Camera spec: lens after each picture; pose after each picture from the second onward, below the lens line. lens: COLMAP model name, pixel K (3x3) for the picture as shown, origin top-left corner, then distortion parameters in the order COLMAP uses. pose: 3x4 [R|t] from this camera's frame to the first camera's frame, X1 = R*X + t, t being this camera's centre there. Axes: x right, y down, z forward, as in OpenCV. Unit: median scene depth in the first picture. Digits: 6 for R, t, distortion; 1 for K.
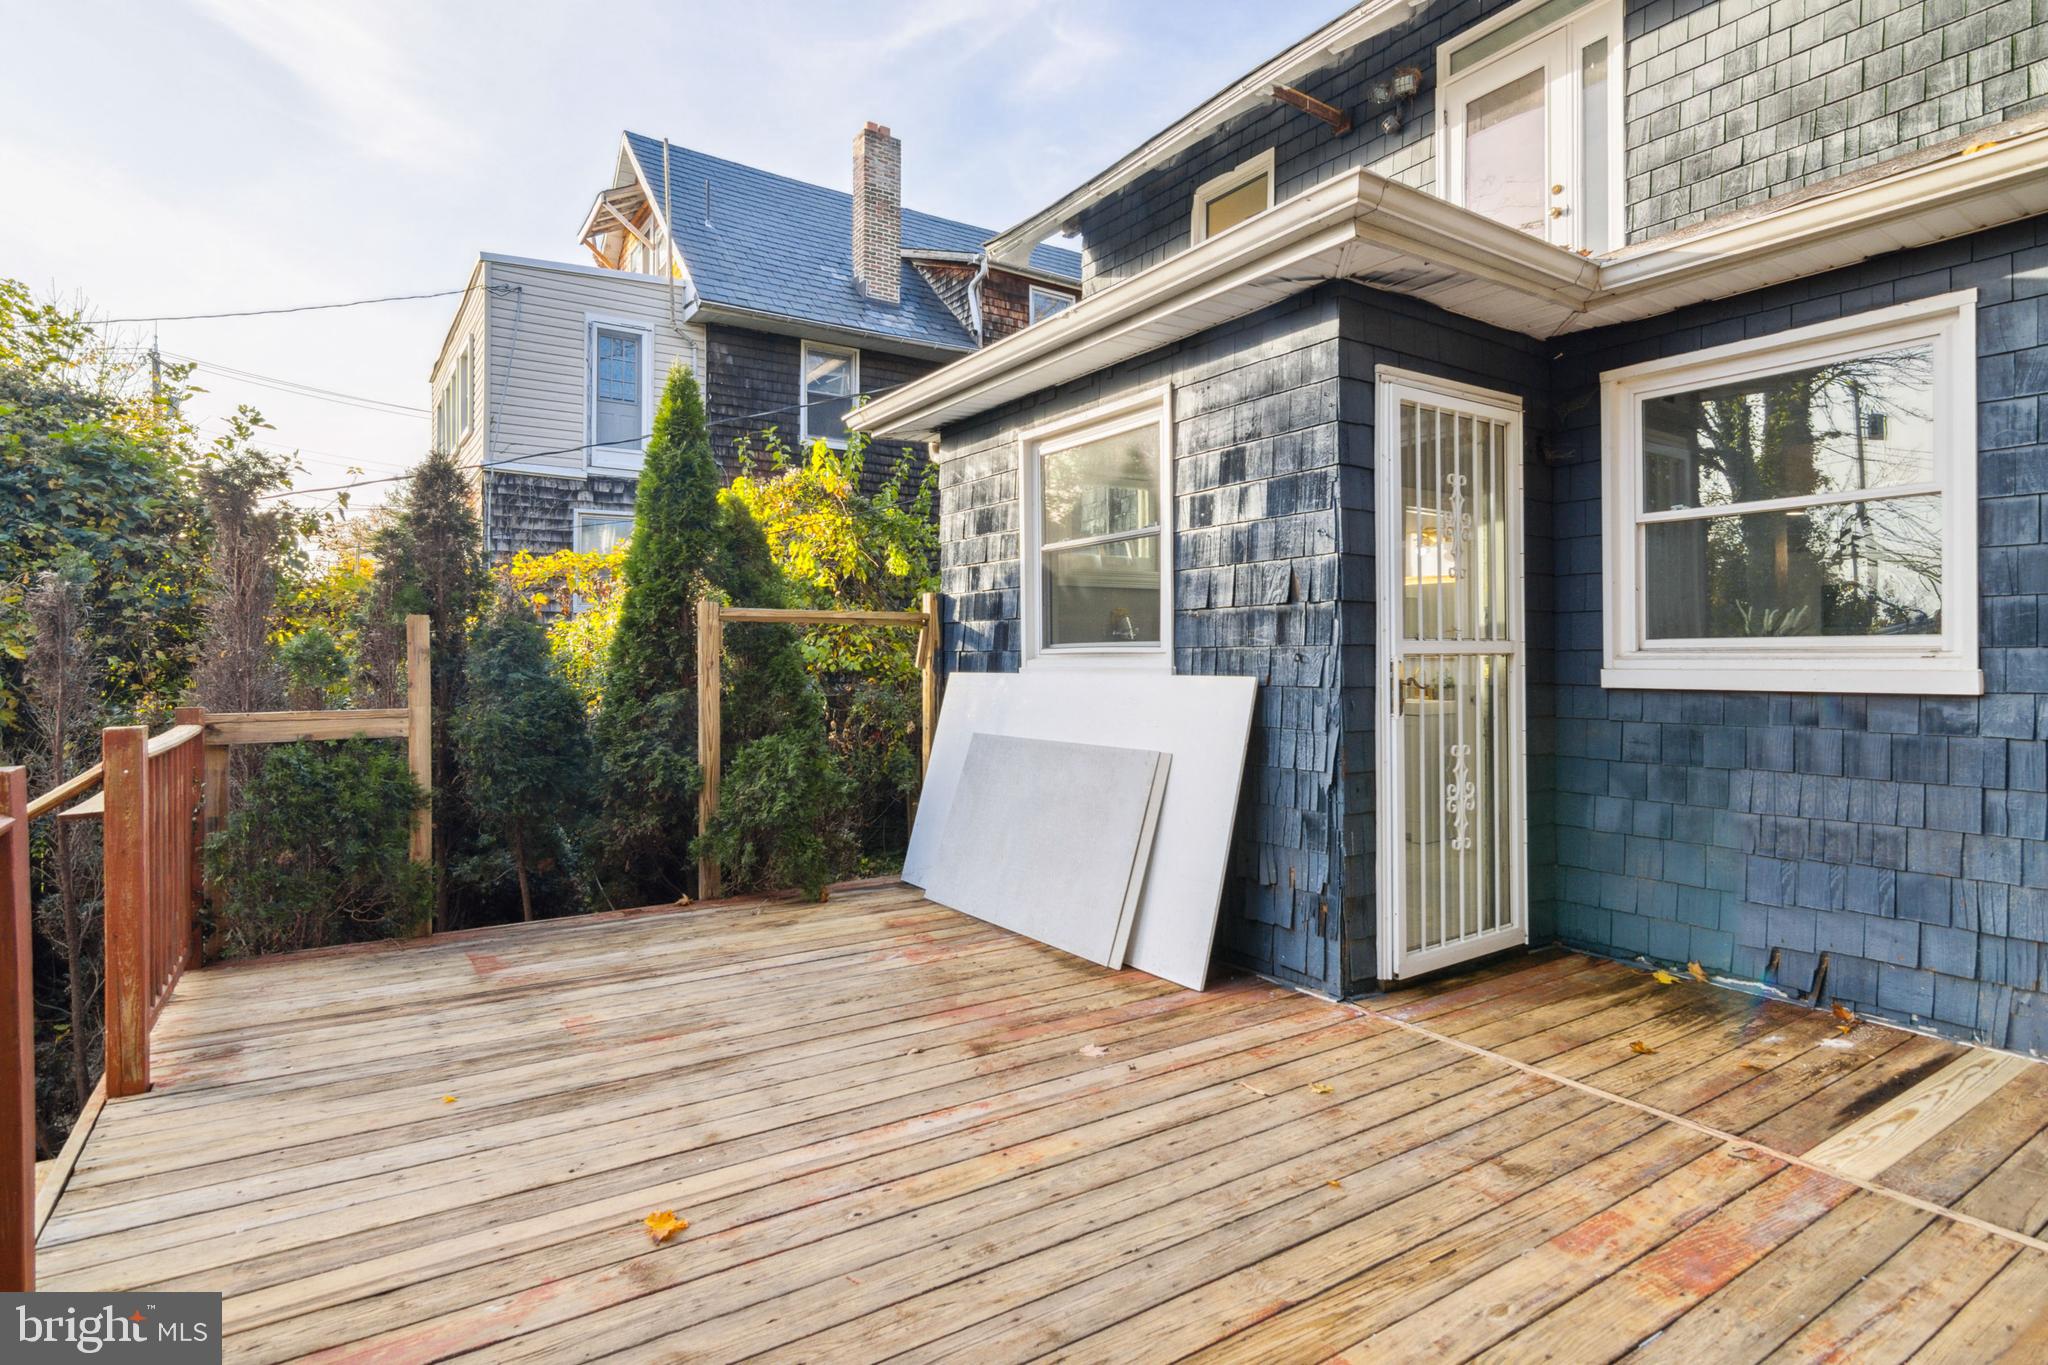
lens RADIAL K [[1048.3, 0, 1043.5], [0, 1048.3, 641.7], [0, 0, 1]] dist [-0.001032, 0.003449]
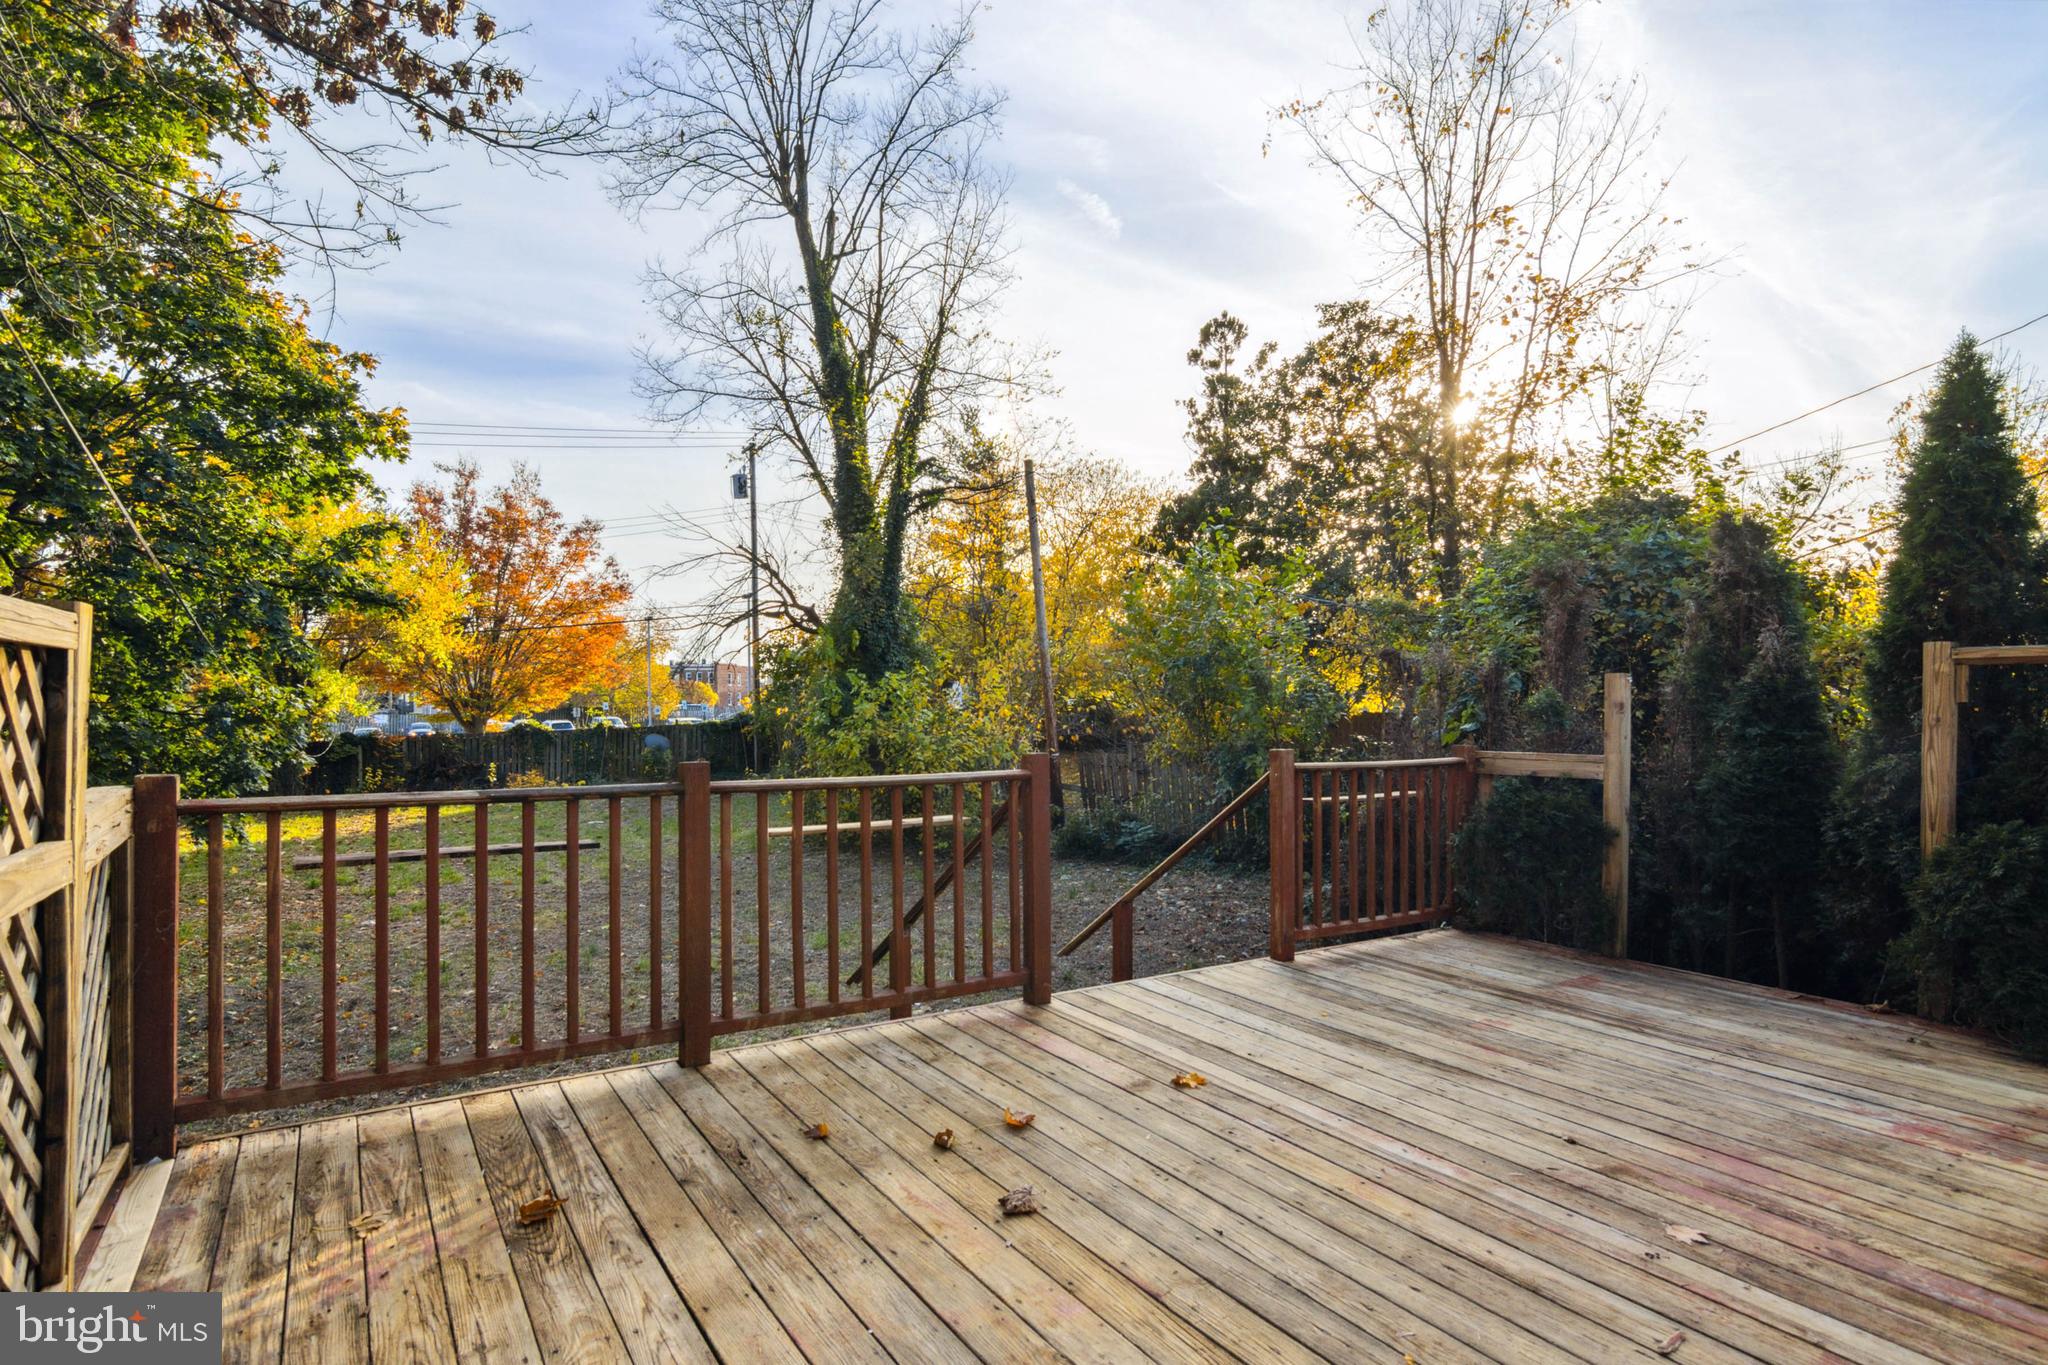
lens RADIAL K [[1048.3, 0, 978.7], [0, 1048.3, 706.7], [0, 0, 1]] dist [-0.001032, 0.003449]
pose [[-0.037197, -0.003458, -0.999302, 0.805514], [0.010806, 0.999934, -0.003862, 0.010934], [0.999250, -0.010942, -0.037158, 0.519292]]
